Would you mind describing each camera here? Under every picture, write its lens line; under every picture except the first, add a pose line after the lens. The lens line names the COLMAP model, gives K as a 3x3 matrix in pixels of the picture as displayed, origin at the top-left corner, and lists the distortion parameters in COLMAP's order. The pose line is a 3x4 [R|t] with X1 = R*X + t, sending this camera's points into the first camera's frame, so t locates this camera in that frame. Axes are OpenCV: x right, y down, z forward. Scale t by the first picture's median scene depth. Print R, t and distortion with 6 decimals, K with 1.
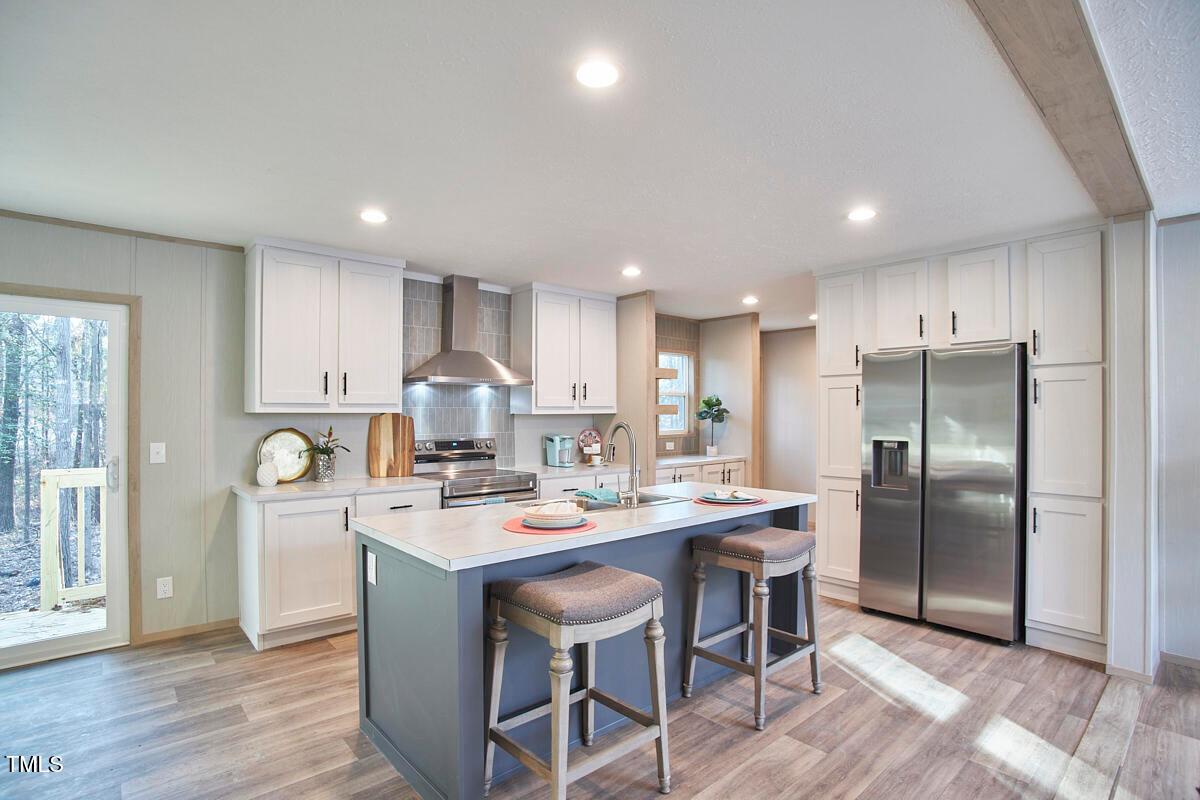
lens RADIAL K [[618.2, 0, 607.3], [0, 618.2, 415.4], [0, 0, 1]] dist [-0.039602, 0.000505]
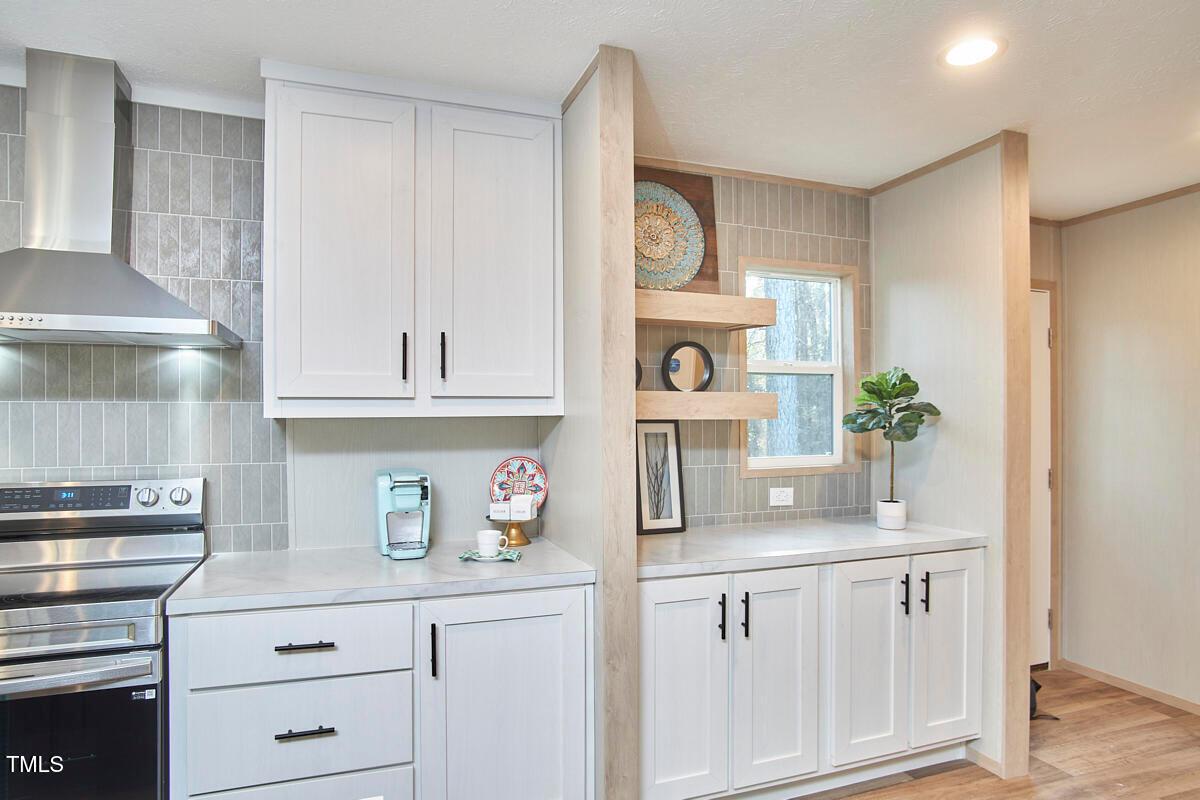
lens RADIAL K [[696.4, 0, 594.3], [0, 696.4, 428.3], [0, 0, 1]] dist [-0.042680, 0.000410]
pose [[0.921548, -0.000831, -0.388263, 0.168790], [0.002097, 0.999994, 0.002837, 0.002953], [0.388259, -0.003428, 0.921544, 0.540986]]
